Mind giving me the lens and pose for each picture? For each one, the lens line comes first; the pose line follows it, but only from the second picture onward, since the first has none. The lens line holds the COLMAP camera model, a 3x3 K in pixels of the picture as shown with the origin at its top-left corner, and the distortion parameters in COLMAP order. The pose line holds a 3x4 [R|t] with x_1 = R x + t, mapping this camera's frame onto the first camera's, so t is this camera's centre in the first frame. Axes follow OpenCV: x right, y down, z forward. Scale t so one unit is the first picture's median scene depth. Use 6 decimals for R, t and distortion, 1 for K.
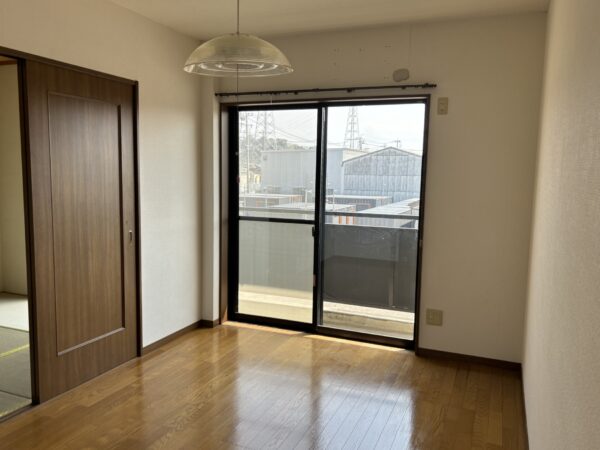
lens RADIAL K [[499.3, 0, 300.7], [0, 499.3, 227.8], [0, 0, 1]] dist [0.053663, -0.080189]
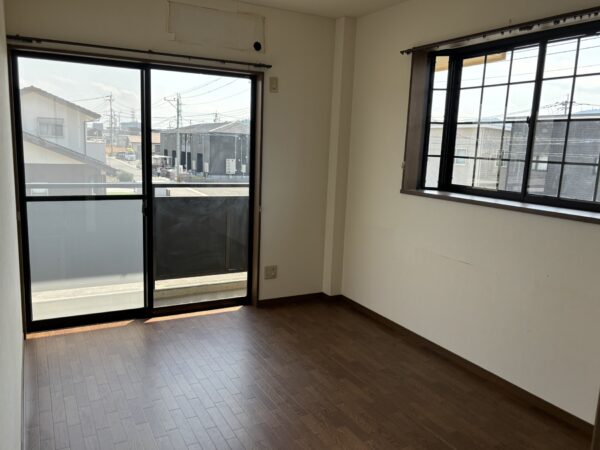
lens RADIAL K [[499.3, 0, 300.7], [0, 499.3, 227.8], [0, 0, 1]] dist [0.053663, -0.080189]
pose [[0.621394, -0.124373, 0.773564, -0.514819], [0.065028, 0.992101, 0.107273, -0.034785], [-0.780795, -0.016355, 0.624573, 0.209859]]
